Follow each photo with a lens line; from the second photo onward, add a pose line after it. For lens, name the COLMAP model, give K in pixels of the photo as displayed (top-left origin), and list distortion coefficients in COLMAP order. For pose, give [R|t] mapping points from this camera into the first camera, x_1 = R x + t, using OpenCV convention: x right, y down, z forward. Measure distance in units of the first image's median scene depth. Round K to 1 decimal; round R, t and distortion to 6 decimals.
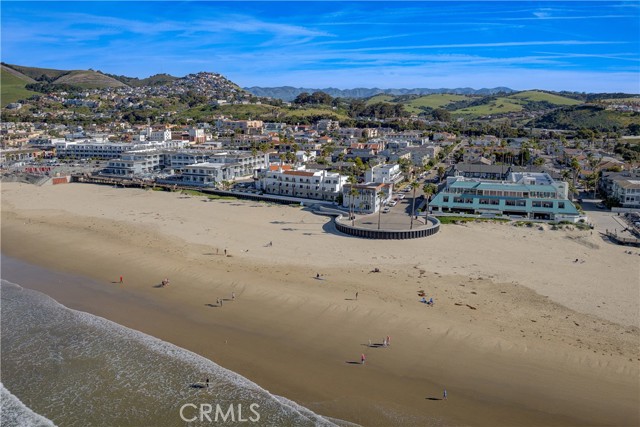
lens RADIAL K [[532.3, 0, 326.7], [0, 532.3, 210.4], [0, 0, 1]] dist [-0.100108, -0.022470]
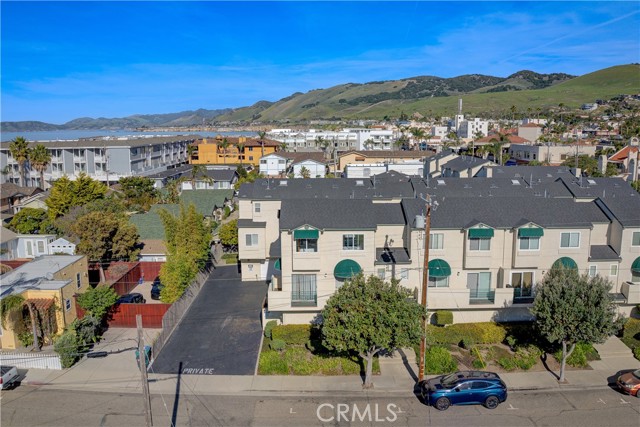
lens RADIAL K [[532.3, 0, 326.3], [0, 532.3, 207.7], [0, 0, 1]] dist [-0.100108, -0.022470]
pose [[0.328243, 0.136567, -0.934669, 0.085218], [-0.166487, 0.982367, 0.085068, -0.034649], [0.929806, 0.127687, 0.345192, 0.292022]]
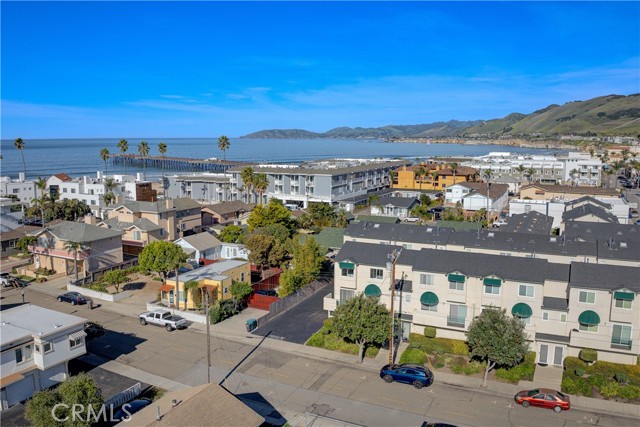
lens RADIAL K [[532.3, 0, 324.3], [0, 532.3, 209.9], [0, 0, 1]] dist [-0.100108, -0.022470]
pose [[-0.131482, 0.128415, -0.982966, 0.105764], [-0.183237, 0.971339, 0.151406, -0.042934], [0.974236, 0.200023, -0.104183, 0.304502]]
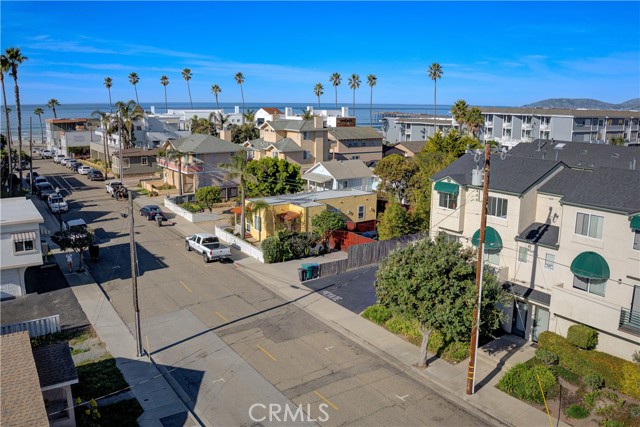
lens RADIAL K [[532.3, 0, 322.9], [0, 532.3, 208.4], [0, 0, 1]] dist [-0.100108, -0.022470]
pose [[-0.605711, 0.145814, -0.782210, 0.081267], [-0.153605, 0.943145, 0.294759, -0.036431], [0.780718, 0.298690, -0.548876, 0.313112]]
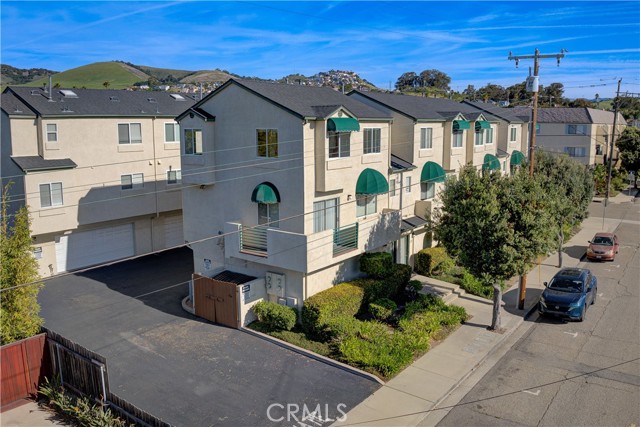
lens RADIAL K [[532.3, 0, 323.5], [0, 532.3, 209.4], [0, 0, 1]] dist [-0.100108, -0.022470]
pose [[0.949976, 0.045391, -0.309006, 0.059944], [-0.052651, 0.998497, -0.015193, -0.026806], [0.307852, 0.030702, 0.950939, 0.284440]]
